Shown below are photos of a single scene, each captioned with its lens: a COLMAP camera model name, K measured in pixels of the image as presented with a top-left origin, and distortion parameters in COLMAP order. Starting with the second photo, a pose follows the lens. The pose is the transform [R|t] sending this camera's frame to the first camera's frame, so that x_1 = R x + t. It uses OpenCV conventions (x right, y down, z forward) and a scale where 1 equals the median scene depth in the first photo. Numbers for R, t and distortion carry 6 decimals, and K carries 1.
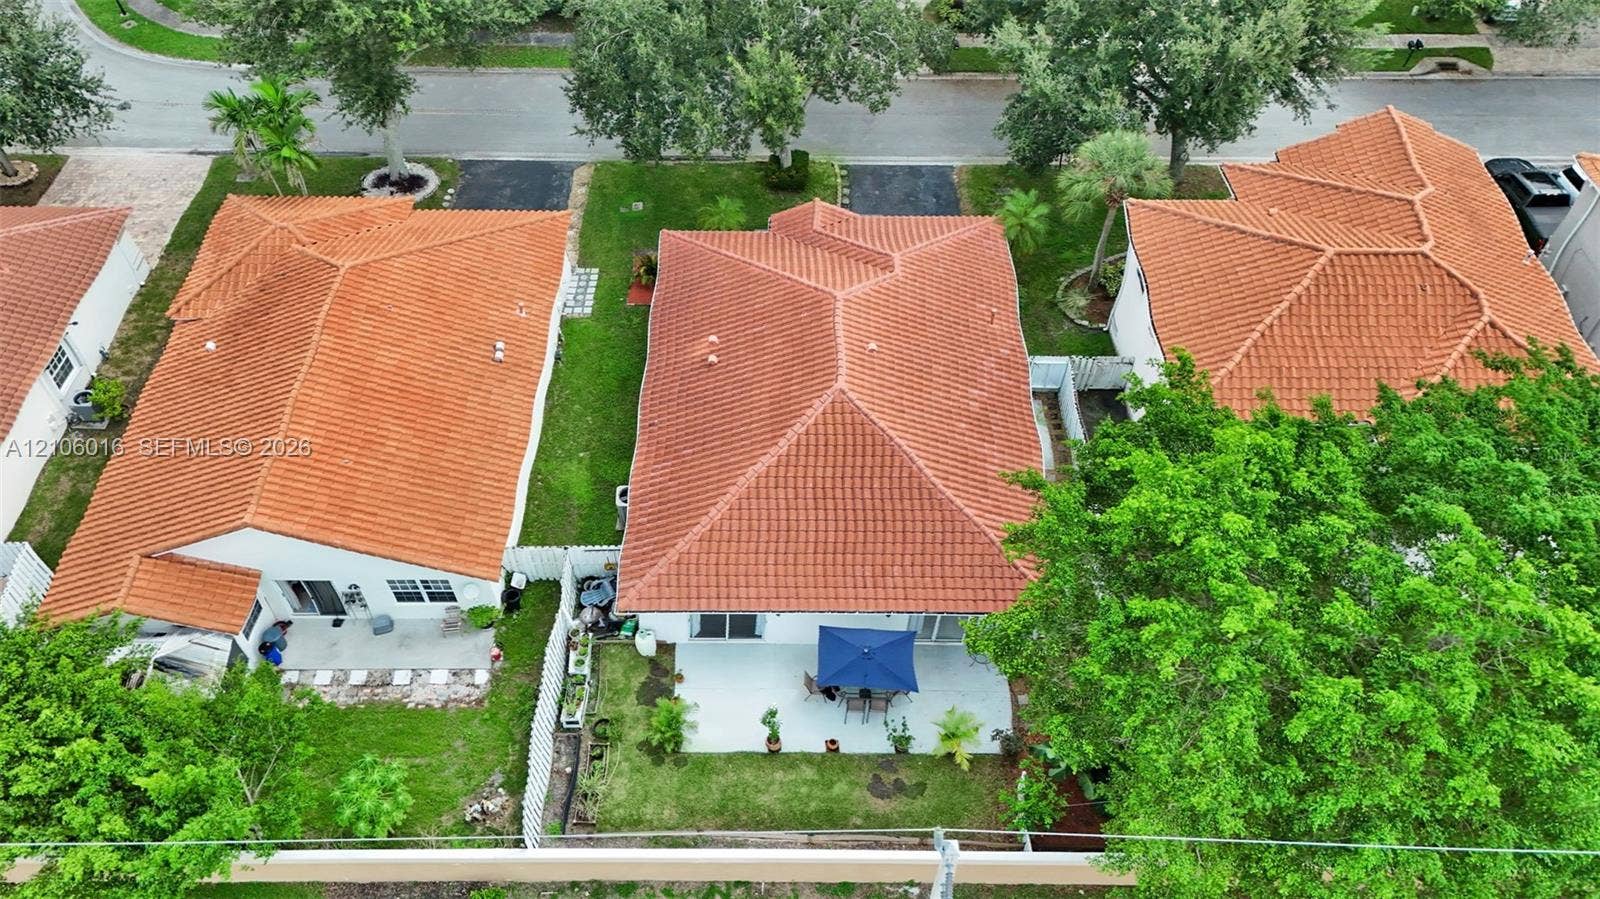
lens RADIAL K [[1230.8, 0, 800.0], [0, 1230.8, 449.5], [0, 0, 1]] dist [0.094171, -0.118453]
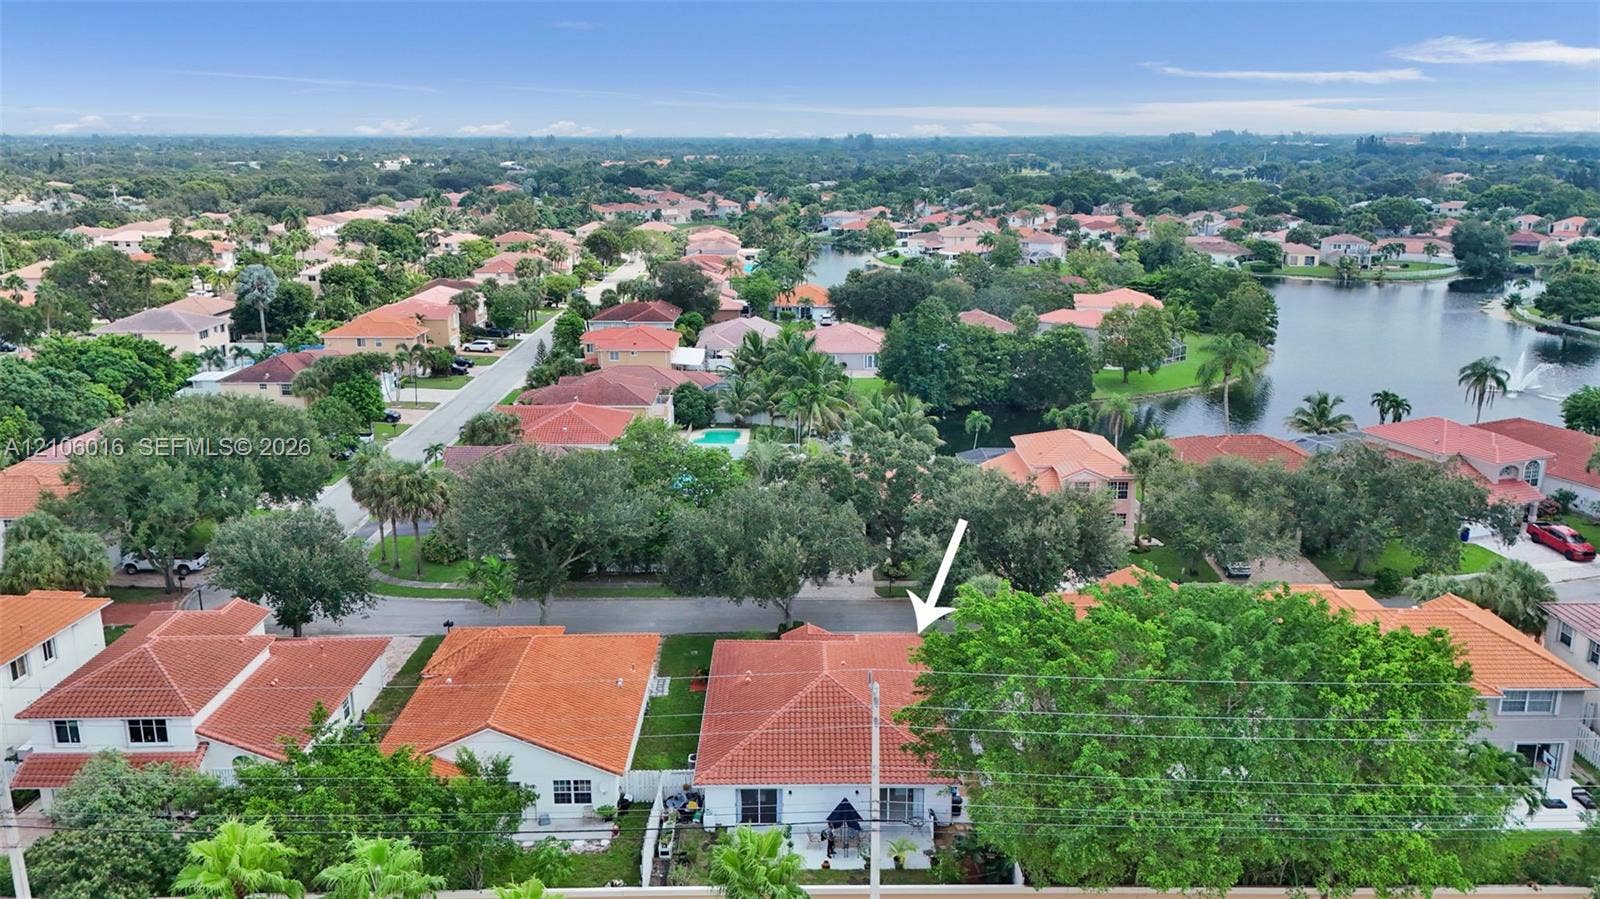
lens RADIAL K [[1230.8, 0, 800.0], [0, 1230.8, 449.5], [0, 0, 1]] dist [0.094171, -0.118453]
pose [[0.999820, -0.012102, 0.014602, -0.024019], [0.018335, 0.813658, -0.581055, 0.680602], [-0.004849, 0.581218, 0.813733, -0.568831]]
